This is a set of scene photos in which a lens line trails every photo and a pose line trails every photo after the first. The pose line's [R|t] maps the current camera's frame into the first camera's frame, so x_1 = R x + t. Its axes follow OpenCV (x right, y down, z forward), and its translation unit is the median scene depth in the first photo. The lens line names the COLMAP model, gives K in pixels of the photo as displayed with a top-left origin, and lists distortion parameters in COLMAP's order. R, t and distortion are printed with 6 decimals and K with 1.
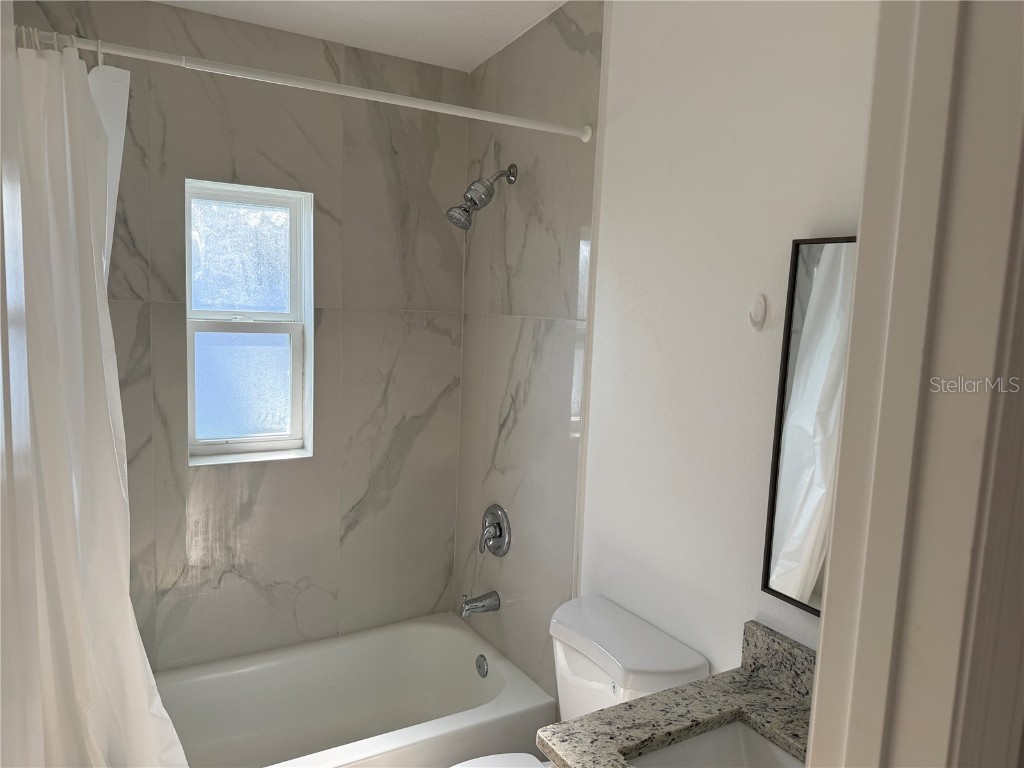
lens RADIAL K [[726.4, 0, 509.5], [0, 726.4, 386.7], [0, 0, 1]] dist [0.049836, -0.059316]
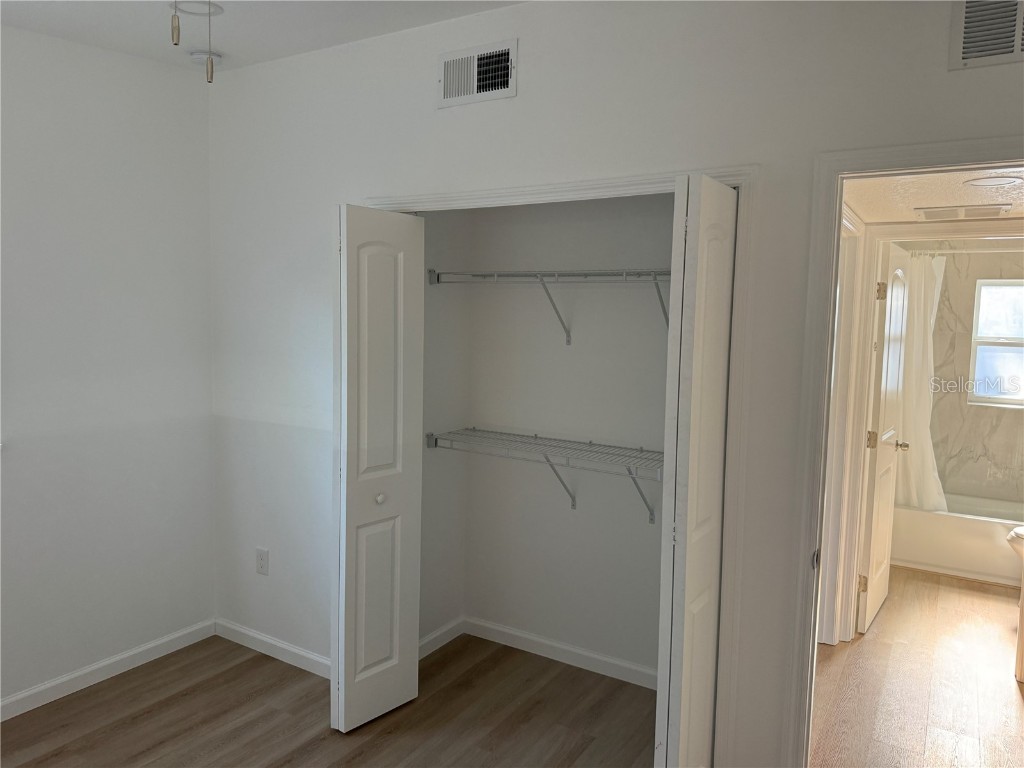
lens RADIAL K [[726.4, 0, 509.5], [0, 726.4, 386.7], [0, 0, 1]] dist [0.049836, -0.059316]
pose [[0.472866, 0.050081, -0.879710, 0.917831], [-0.108415, 0.994104, -0.001683, 0.219260], [0.874439, 0.096170, 0.475507, -1.369659]]
